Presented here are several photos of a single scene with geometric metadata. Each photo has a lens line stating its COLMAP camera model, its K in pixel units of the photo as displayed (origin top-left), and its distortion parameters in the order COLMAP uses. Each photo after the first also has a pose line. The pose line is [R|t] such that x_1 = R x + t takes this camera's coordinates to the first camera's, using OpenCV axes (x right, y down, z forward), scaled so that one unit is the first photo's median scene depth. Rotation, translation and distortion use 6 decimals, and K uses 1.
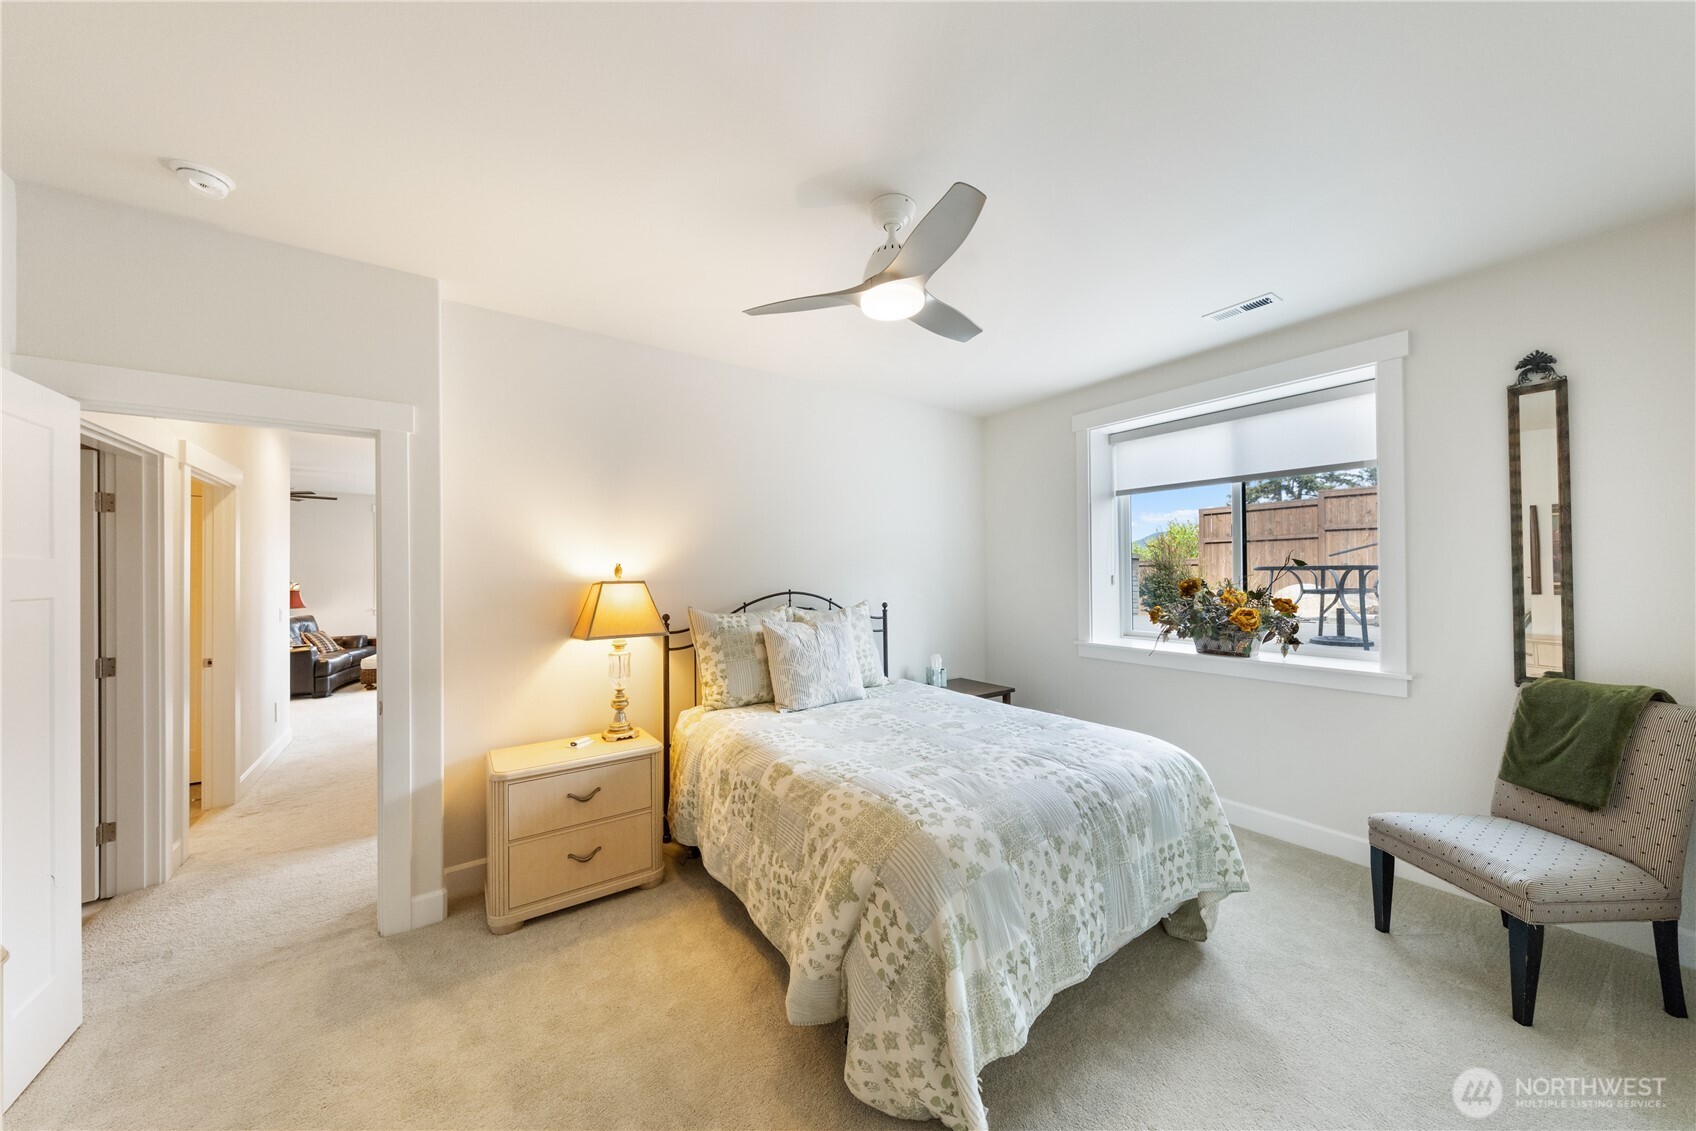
lens RADIAL K [[567.6, 0, 842.0], [0, 567.6, 568.4], [0, 0, 1]] dist [0.001419, 0.000022]
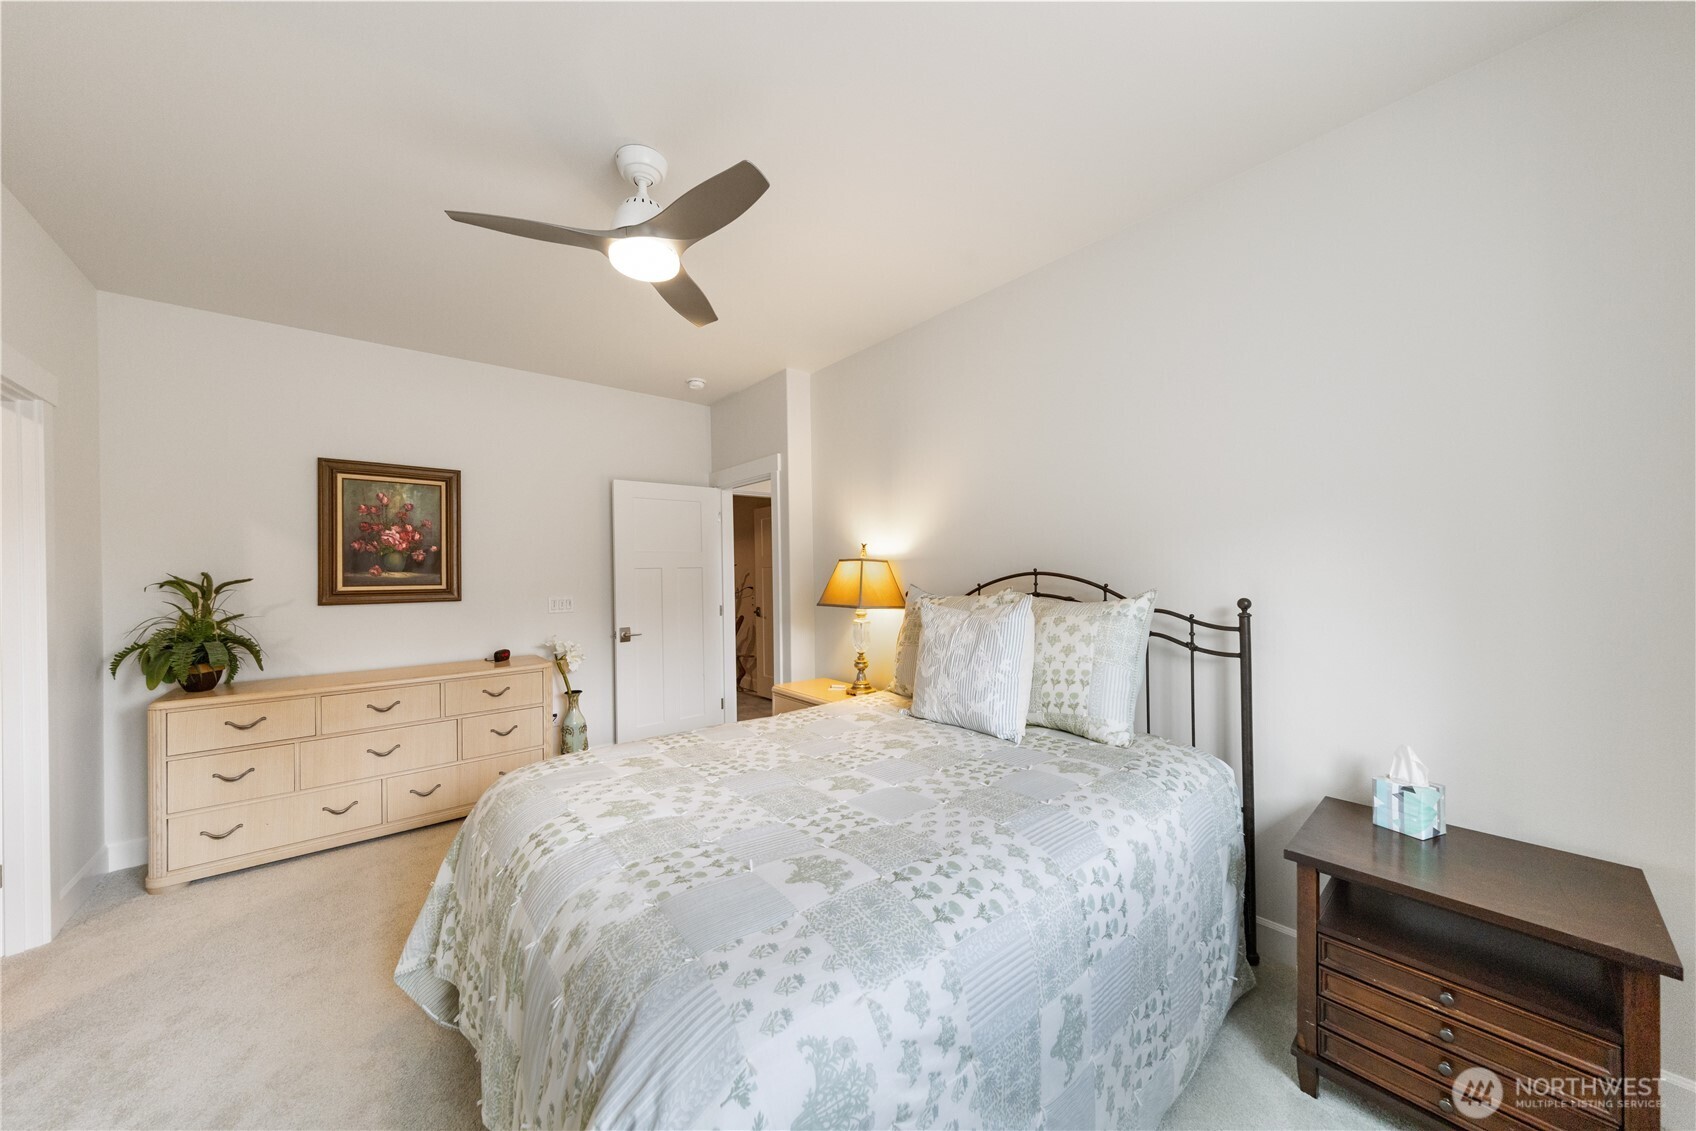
lens RADIAL K [[567.6, 0, 838.9], [0, 567.6, 563.3], [0, 0, 1]] dist [0.001419, 0.000022]
pose [[0.078641, -0.001973, -0.996901, 0.712889], [0.024304, 0.999705, -0.000061, 0.028675], [0.996607, -0.024224, 0.078666, 0.823501]]
